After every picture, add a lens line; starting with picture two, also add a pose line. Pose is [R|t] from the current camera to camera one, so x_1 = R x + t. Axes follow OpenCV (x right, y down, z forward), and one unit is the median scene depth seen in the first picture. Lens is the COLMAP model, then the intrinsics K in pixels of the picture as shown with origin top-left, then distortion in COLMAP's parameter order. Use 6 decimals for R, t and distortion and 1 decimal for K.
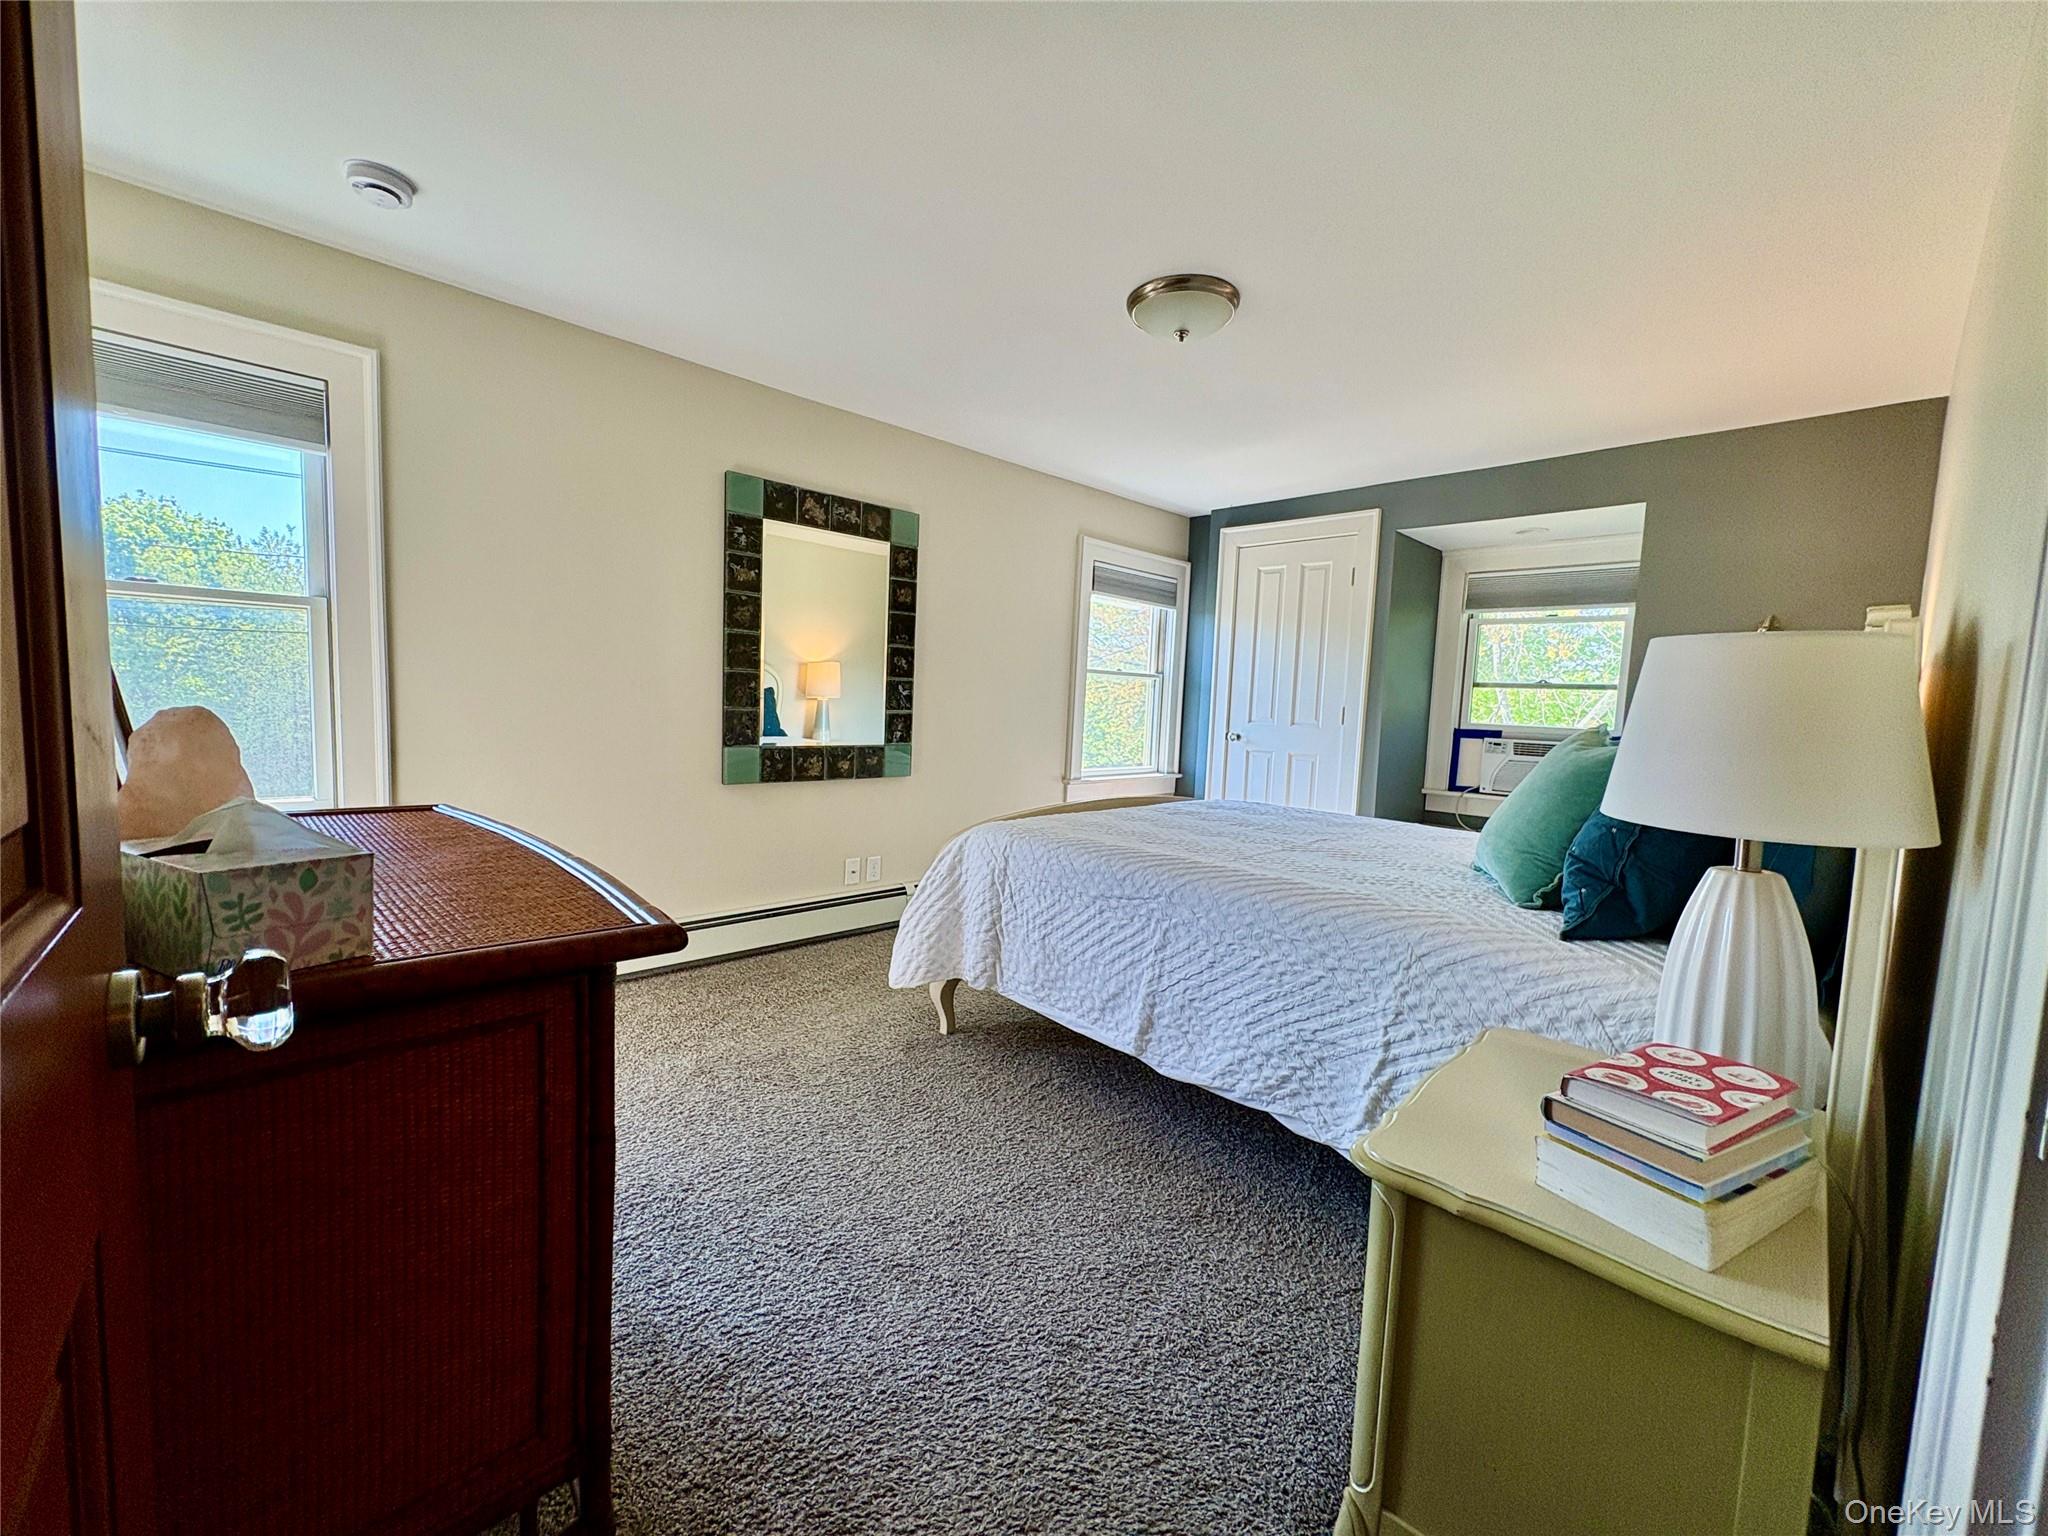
lens RADIAL K [[815.6, 0, 1024.0], [0, 815.6, 768.0], [0, 0, 1]] dist [-0.001037, -0.000066]
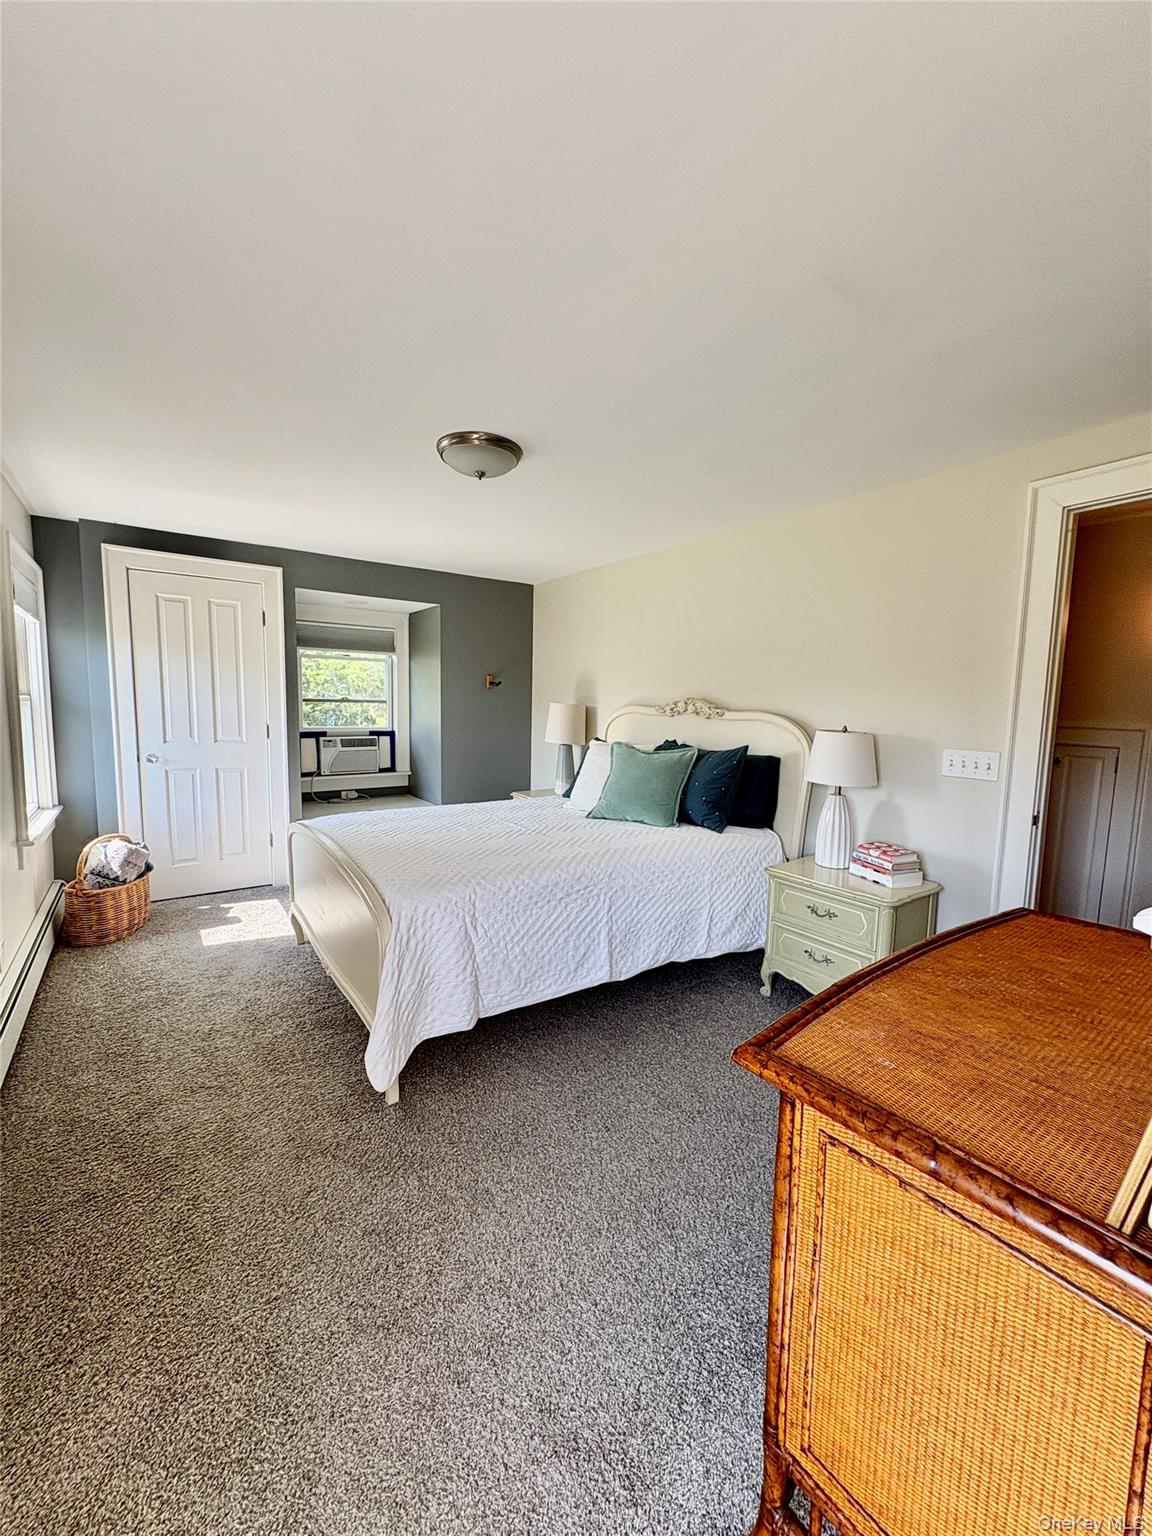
lens RADIAL K [[611.7, 0, 576.0], [0, 611.7, 768.0], [0, 0, 1]] dist [-0.001037, -0.000066]
pose [[0.168969, -0.144126, 0.975027, -0.923181], [0.073176, 0.988355, 0.133415, -0.207336], [-0.982901, 0.048805, 0.177548, 0.789375]]
